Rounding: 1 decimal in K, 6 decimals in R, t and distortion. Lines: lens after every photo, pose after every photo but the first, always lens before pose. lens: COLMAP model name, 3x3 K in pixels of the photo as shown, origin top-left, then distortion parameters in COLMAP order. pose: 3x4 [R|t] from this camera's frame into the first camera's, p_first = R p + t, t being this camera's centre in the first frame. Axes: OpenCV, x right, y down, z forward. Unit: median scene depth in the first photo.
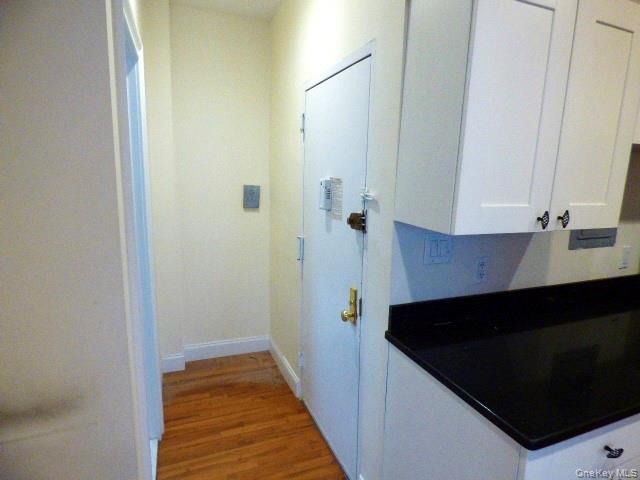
lens RADIAL K [[413.3, 0, 320.0], [0, 413.3, 240.0], [0, 0, 1]] dist [0.006750, 0.001711]
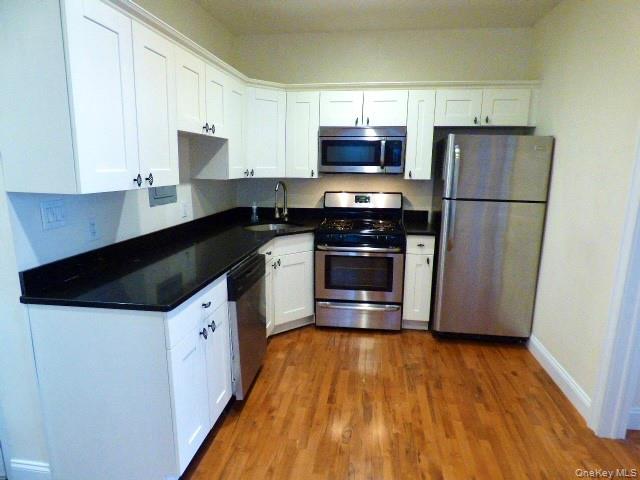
lens RADIAL K [[413.3, 0, 320.0], [0, 413.3, 240.0], [0, 0, 1]] dist [0.006750, 0.001711]
pose [[0.549082, -0.182863, 0.815519, -0.269267], [0.152465, 0.981313, 0.117386, 0.068809], [-0.821744, 0.059884, 0.566701, -0.266754]]
